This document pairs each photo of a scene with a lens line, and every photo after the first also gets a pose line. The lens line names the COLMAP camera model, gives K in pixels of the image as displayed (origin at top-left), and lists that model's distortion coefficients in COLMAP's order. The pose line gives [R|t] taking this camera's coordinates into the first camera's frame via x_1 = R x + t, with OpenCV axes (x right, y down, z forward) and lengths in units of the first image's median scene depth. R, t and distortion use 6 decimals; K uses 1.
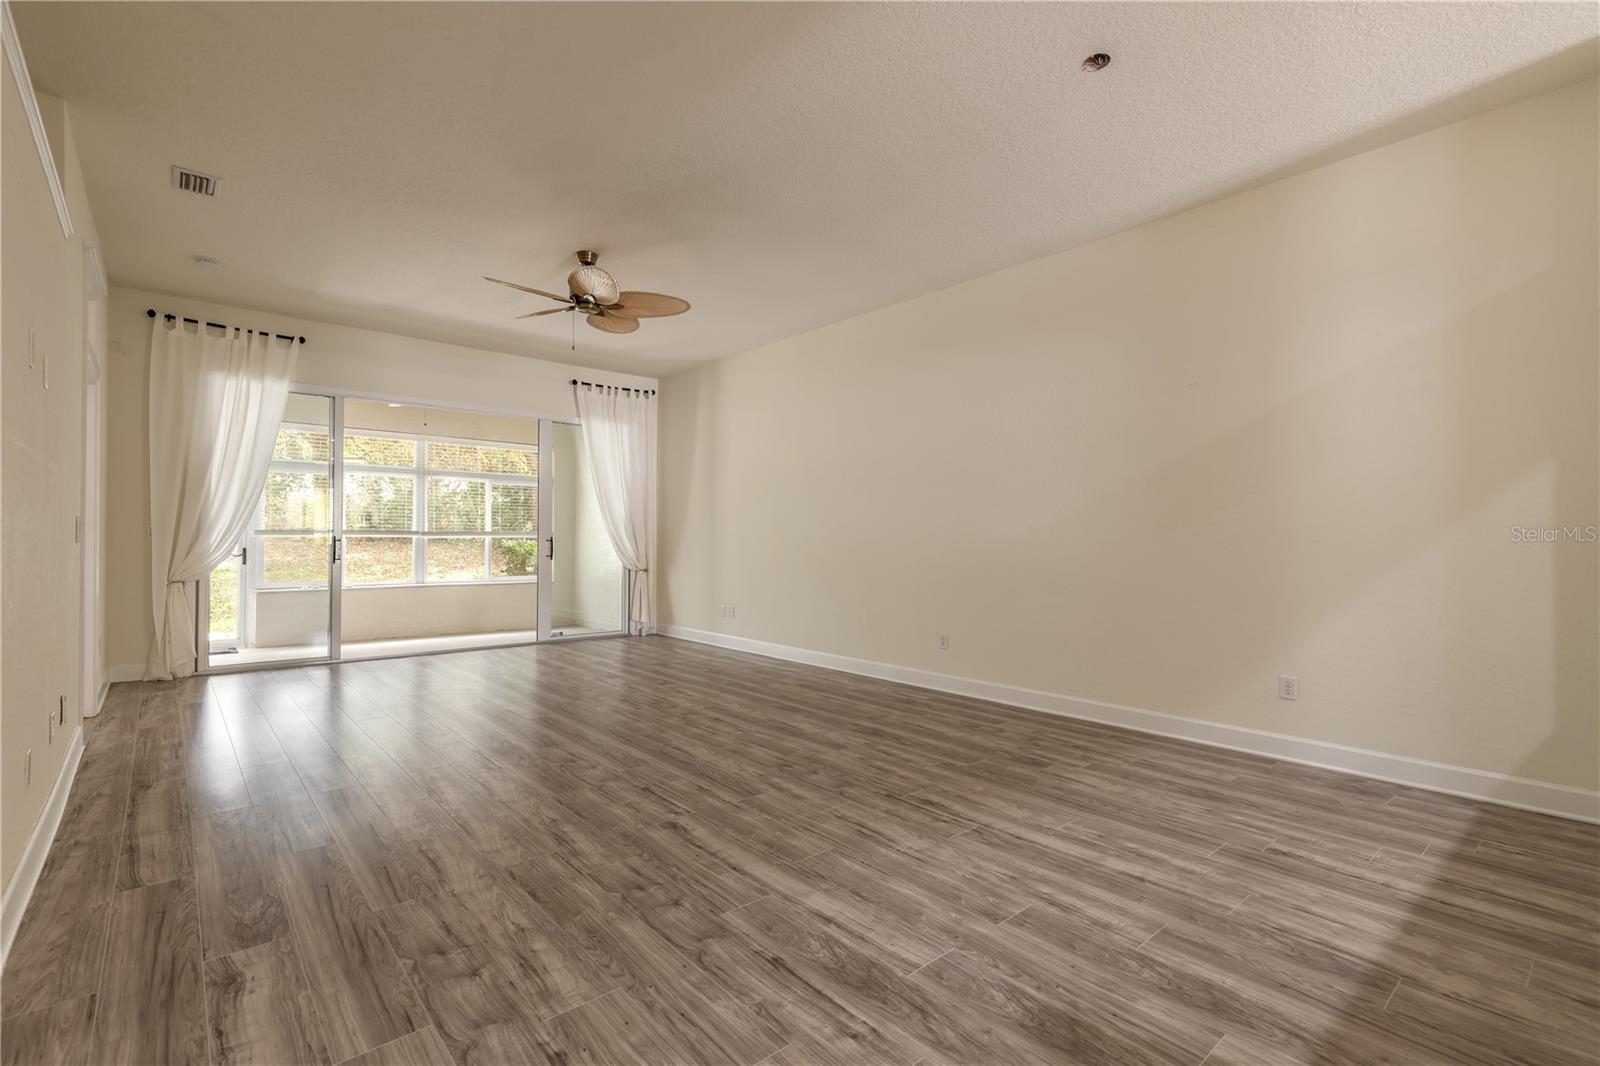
lens RADIAL K [[722.8, 0, 808.2], [0, 722.8, 539.6], [0, 0, 1]] dist [0.008876, -0.001981]
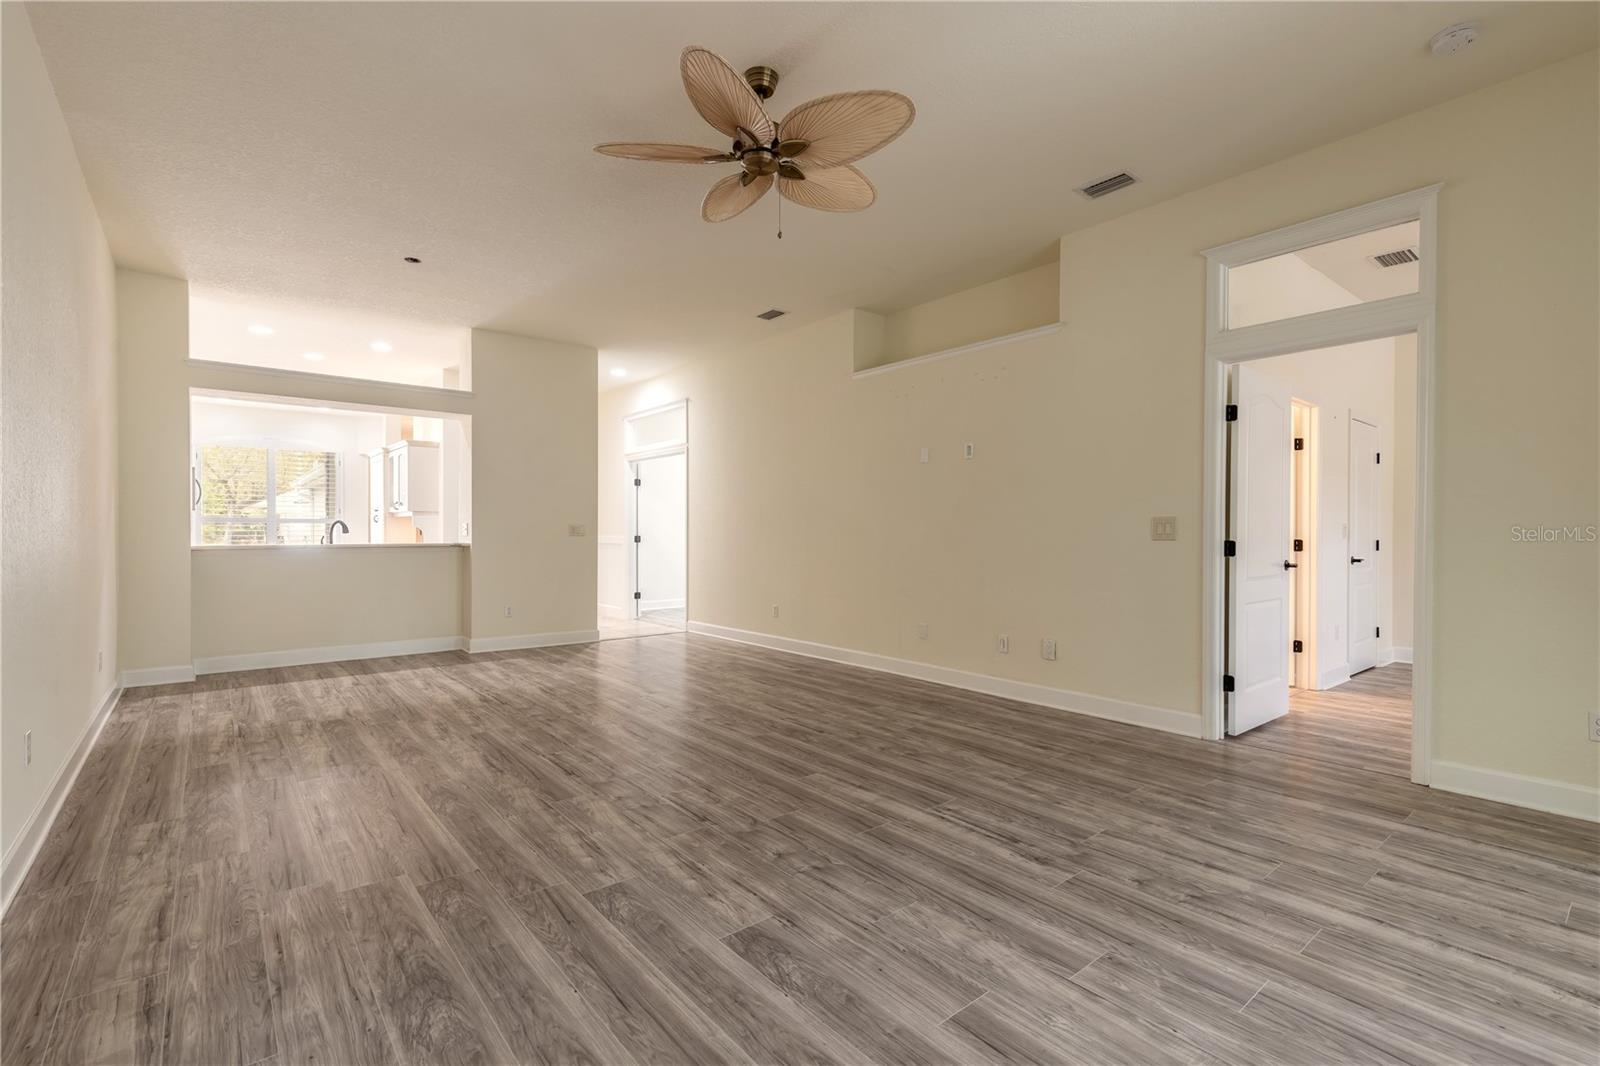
lens RADIAL K [[722.8, 0, 800.6], [0, 722.8, 532.1], [0, 0, 1]] dist [0.008876, -0.001981]
pose [[-0.999345, -0.008168, 0.035248, -0.564238], [-0.008255, 0.999963, -0.002320, -0.001844], [-0.035228, -0.002609, -0.999376, 2.534627]]
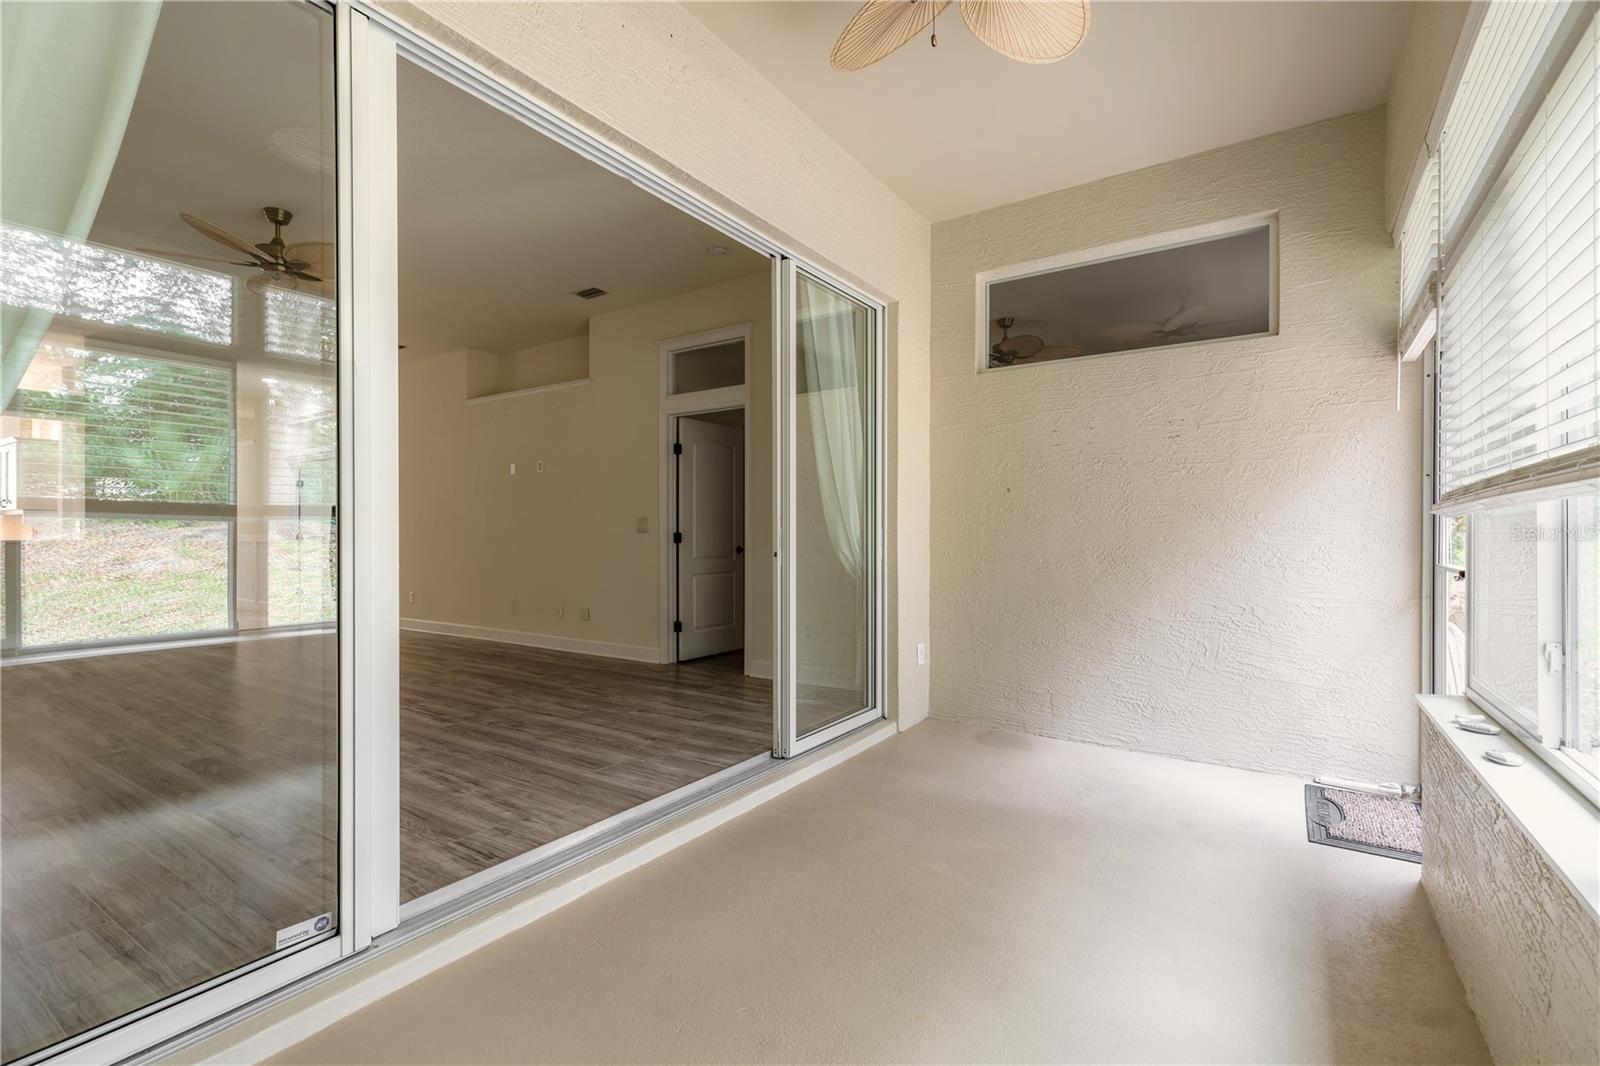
lens RADIAL K [[722.8, 0, 802.3], [0, 722.8, 536.9], [0, 0, 1]] dist [0.008876, -0.001981]
pose [[-0.966505, -0.004535, -0.256608, -1.101468], [-0.004773, 0.999989, 0.000305, 0.011805], [0.256603, 0.001519, -0.966516, 3.200105]]
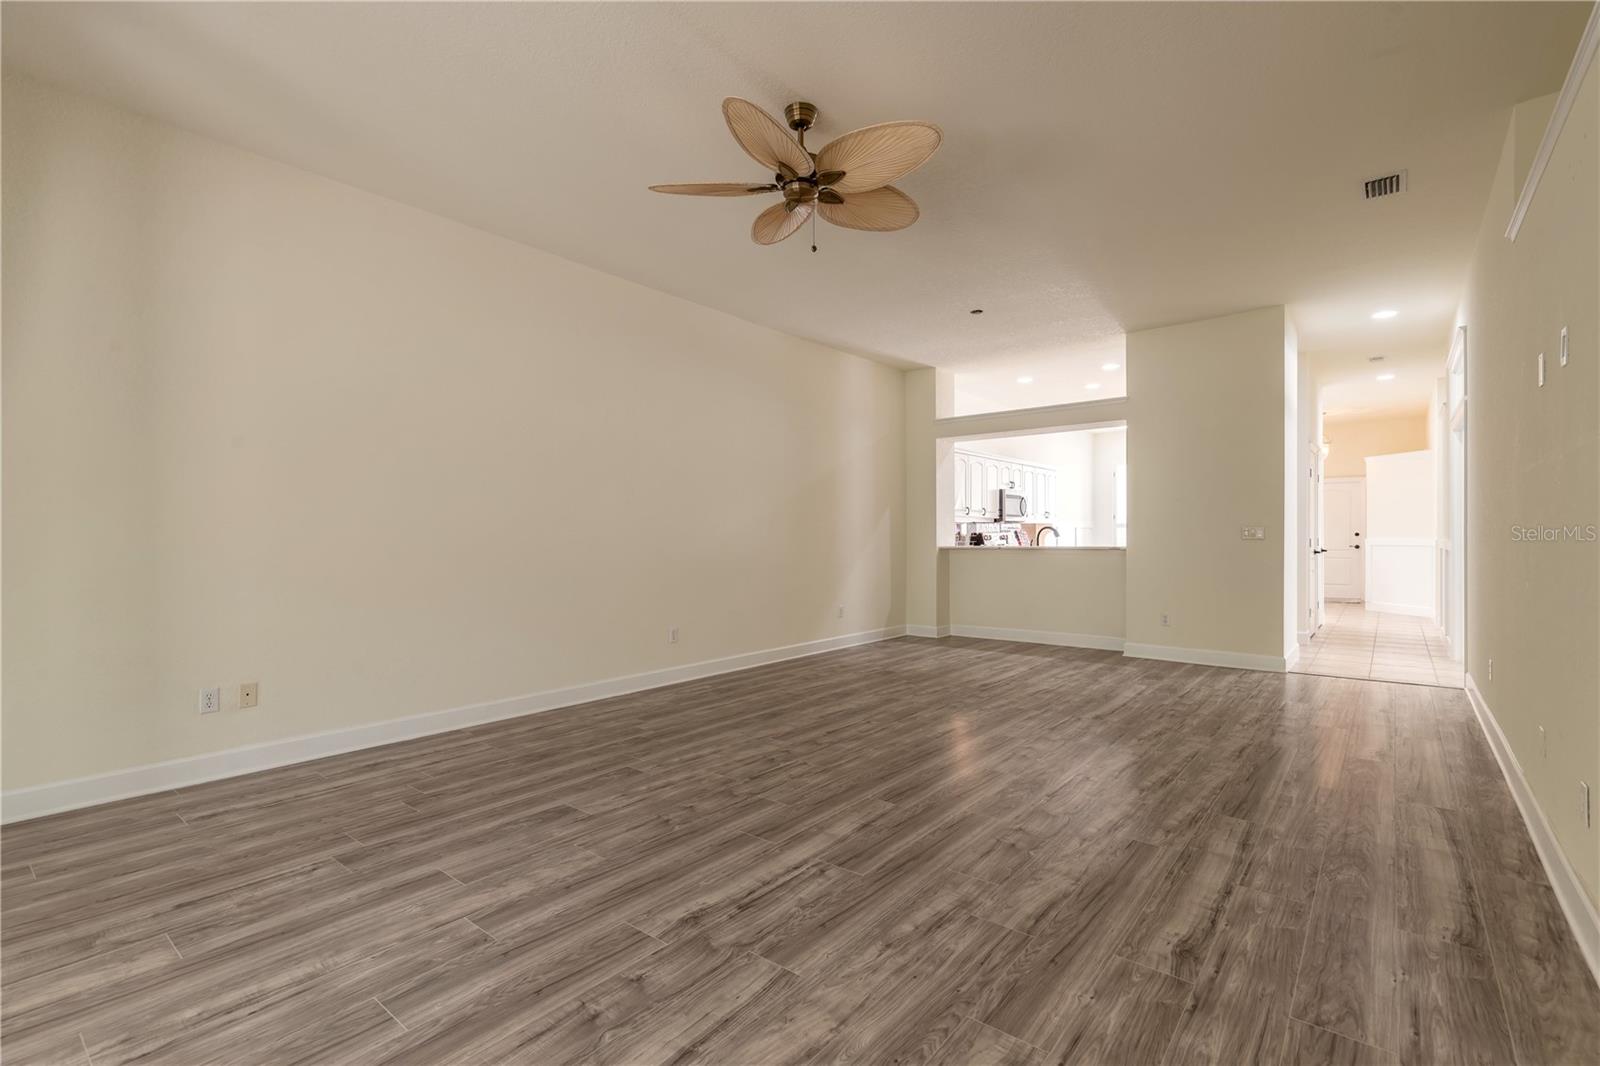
lens RADIAL K [[722.8, 0, 791.5], [0, 722.8, 523.6], [0, 0, 1]] dist [0.008876, -0.001981]
pose [[-0.154236, 0.012557, 0.987954, -1.503316], [0.001432, 0.999921, -0.012485, -0.008979], [-0.988033, -0.000511, -0.154242, 1.733997]]
